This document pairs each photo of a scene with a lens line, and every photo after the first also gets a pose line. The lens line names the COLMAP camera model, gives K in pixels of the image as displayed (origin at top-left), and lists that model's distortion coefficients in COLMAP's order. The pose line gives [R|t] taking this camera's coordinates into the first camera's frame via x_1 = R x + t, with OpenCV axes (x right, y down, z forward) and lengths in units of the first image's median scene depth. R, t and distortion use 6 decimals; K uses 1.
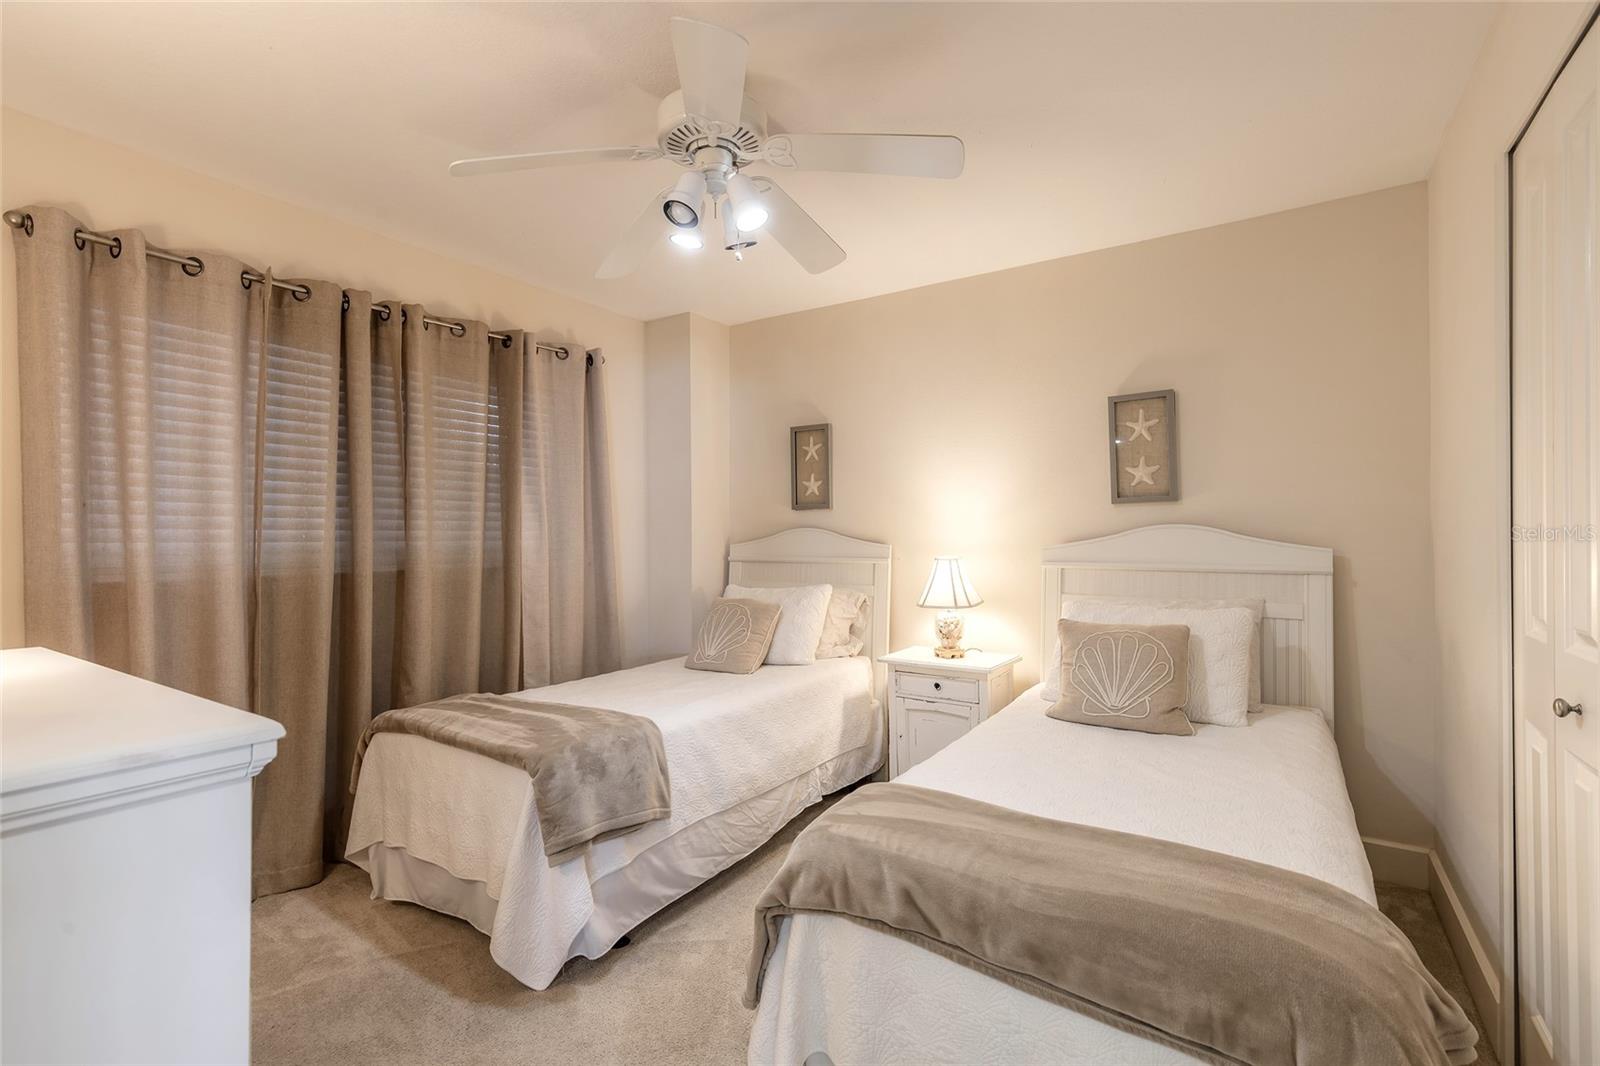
lens RADIAL K [[720.8, 0, 796.2], [0, 720.8, 539.2], [0, 0, 1]] dist [0.008203, -0.001078]
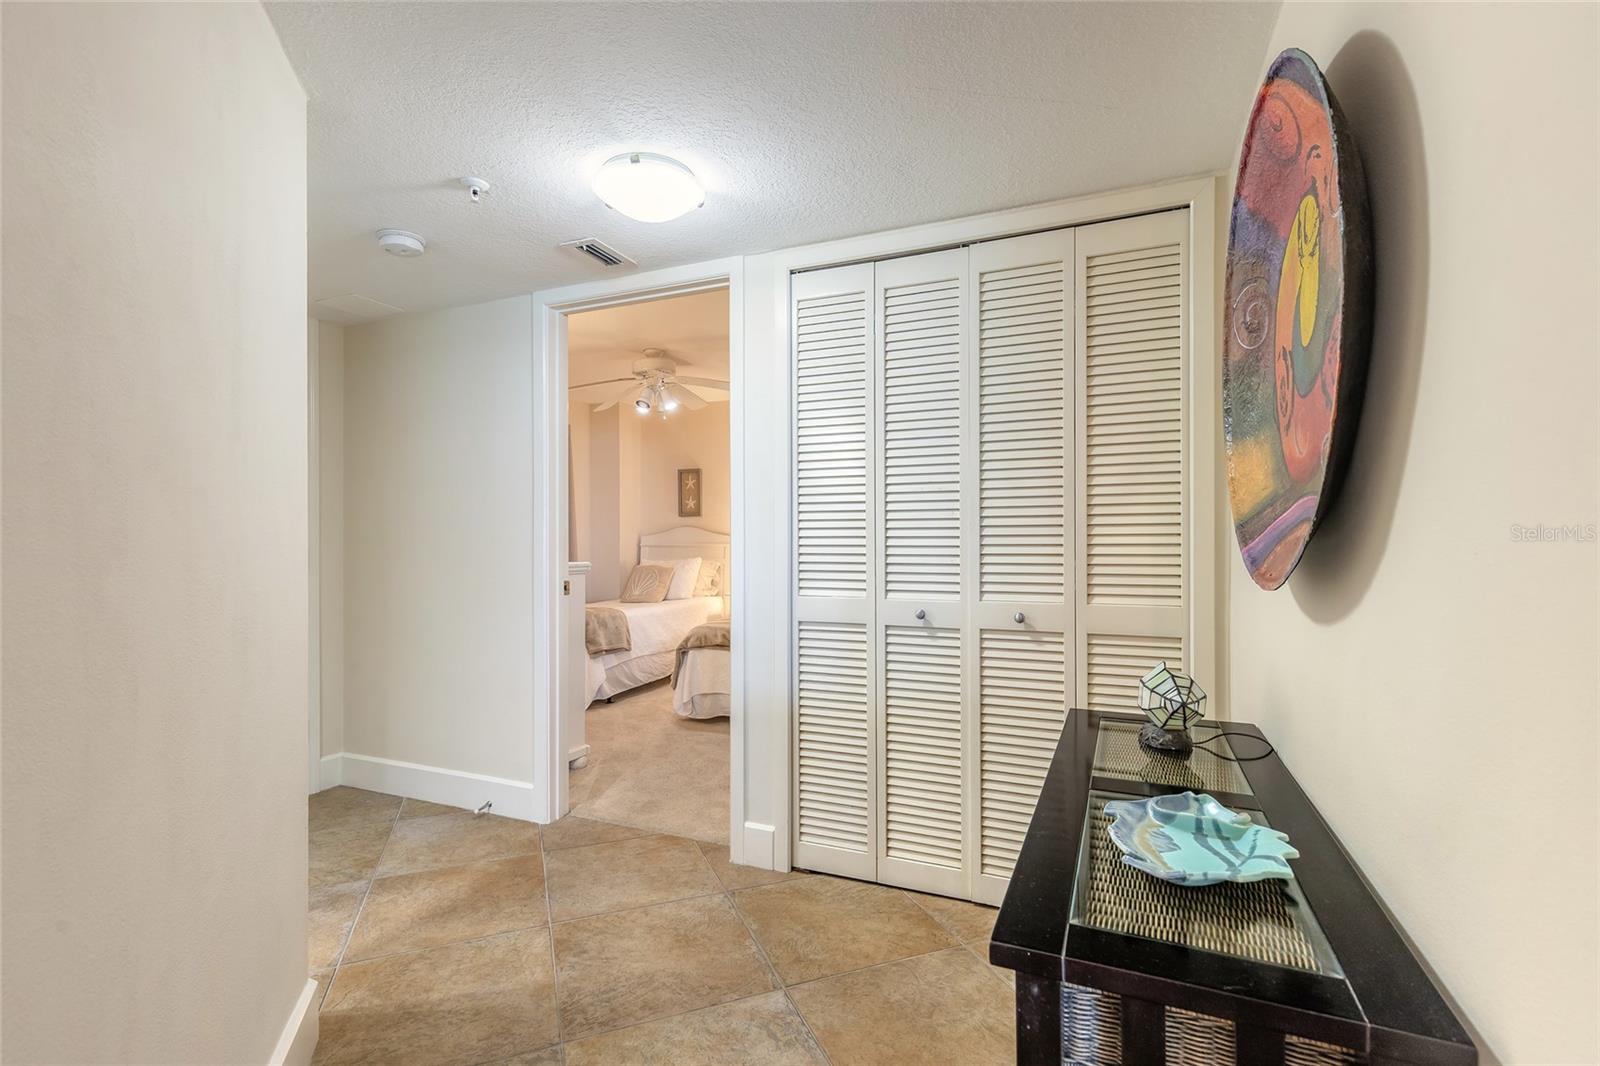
lens RADIAL K [[720.8, 0, 796.2], [0, 720.8, 539.2], [0, 0, 1]] dist [0.008203, -0.001078]
pose [[0.983758, 0.002530, 0.179481, -0.048397], [-0.002429, 0.999997, -0.000782, 0.018816], [-0.179482, 0.000333, 0.983761, -0.959710]]
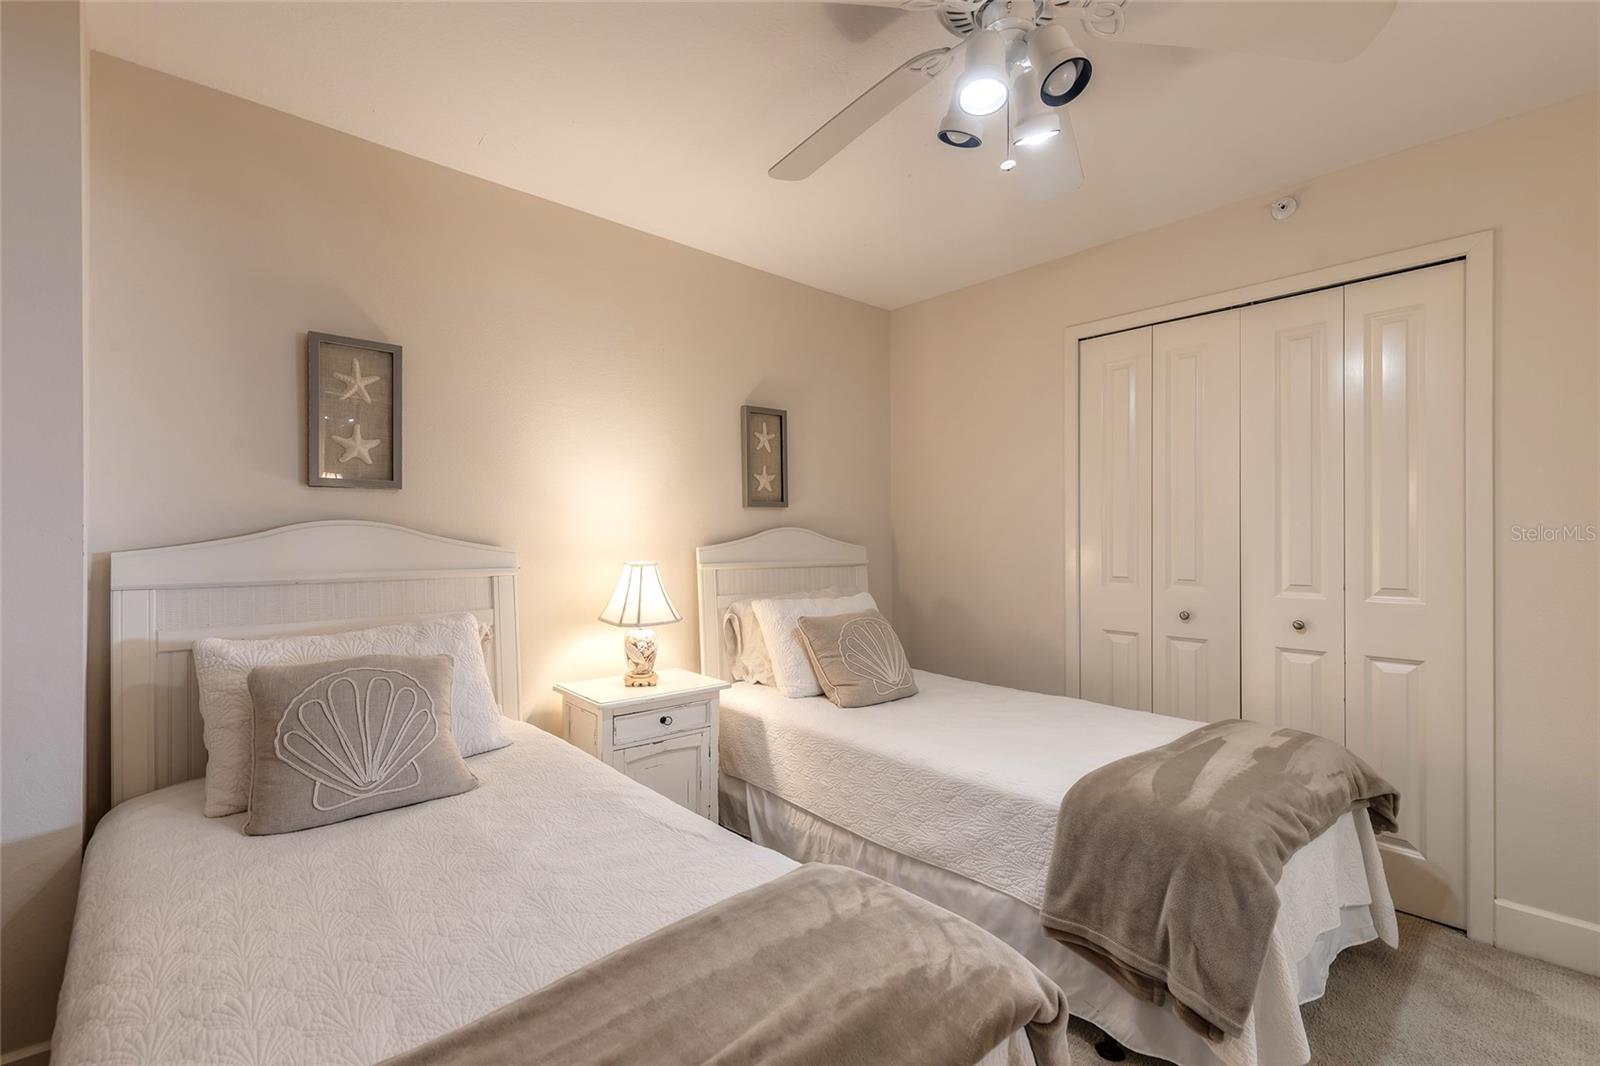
lens RADIAL K [[720.8, 0, 796.2], [0, 720.8, 539.2], [0, 0, 1]] dist [0.008203, -0.001078]
pose [[0.241823, 0.002019, 0.970318, -0.540952], [0.002044, 0.999995, -0.002590, 0.001531], [-0.970318, 0.002610, 0.241817, 0.637353]]
